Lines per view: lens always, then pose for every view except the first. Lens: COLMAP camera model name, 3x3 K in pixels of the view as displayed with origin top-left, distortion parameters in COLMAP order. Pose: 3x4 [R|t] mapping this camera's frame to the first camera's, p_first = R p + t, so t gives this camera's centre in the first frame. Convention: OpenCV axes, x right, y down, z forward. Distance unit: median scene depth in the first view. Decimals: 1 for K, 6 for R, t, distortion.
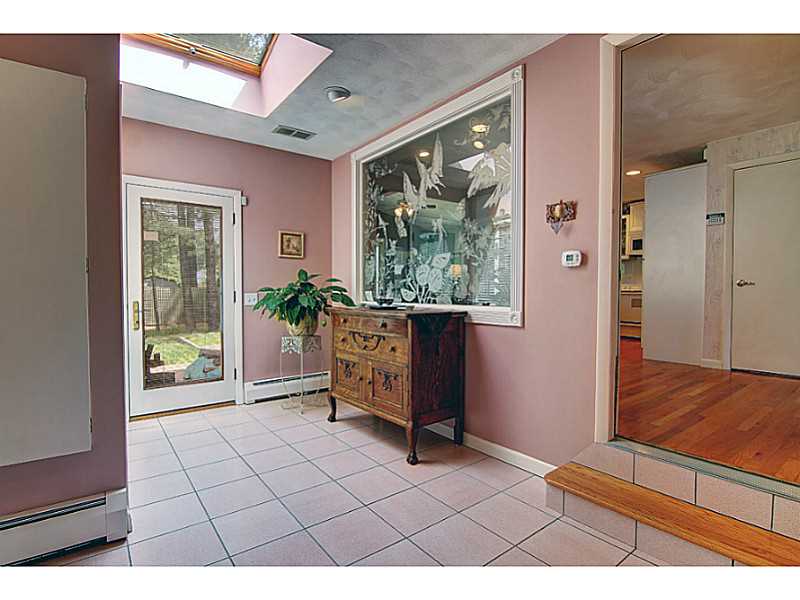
lens RADIAL K [[403.1, 0, 402.0], [0, 403.1, 298.6], [0, 0, 1]] dist [-0.018161, -0.004184]
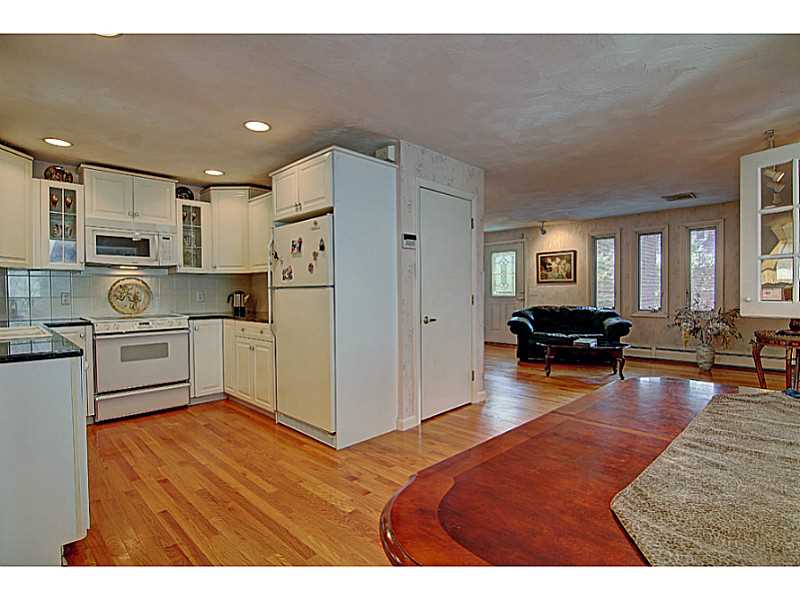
lens RADIAL K [[403.1, 0, 401.4], [0, 403.1, 299.1], [0, 0, 1]] dist [-0.018161, -0.004184]
pose [[-0.164030, -0.022114, 0.986207, -0.008431], [0.032921, 0.999069, 0.027878, -0.129466], [-0.985906, 0.037040, -0.163149, 1.399543]]
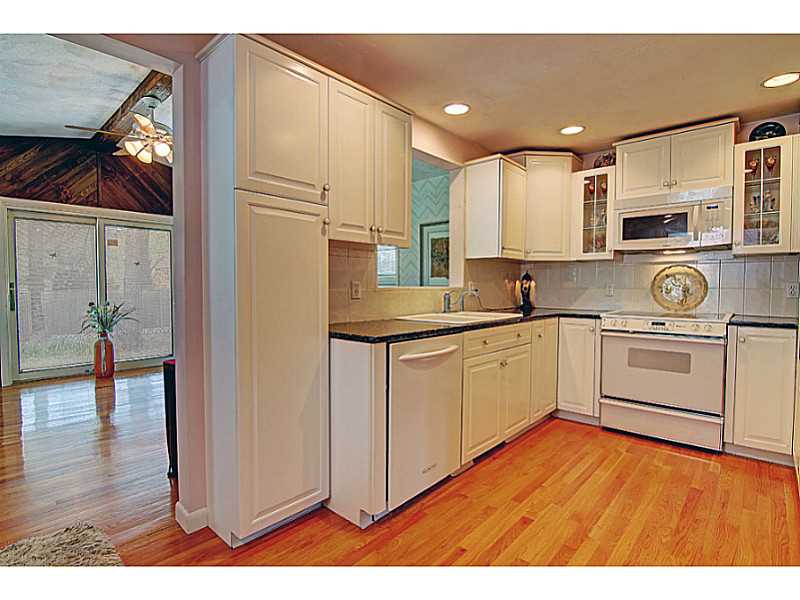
lens RADIAL K [[403.1, 0, 394.2], [0, 403.1, 300.0], [0, 0, 1]] dist [-0.018161, -0.004184]
pose [[0.980322, -0.011078, 0.197092, 0.452086], [0.009375, 0.999910, 0.009576, -0.119066], [-0.197180, -0.007540, 0.980338, 1.204783]]
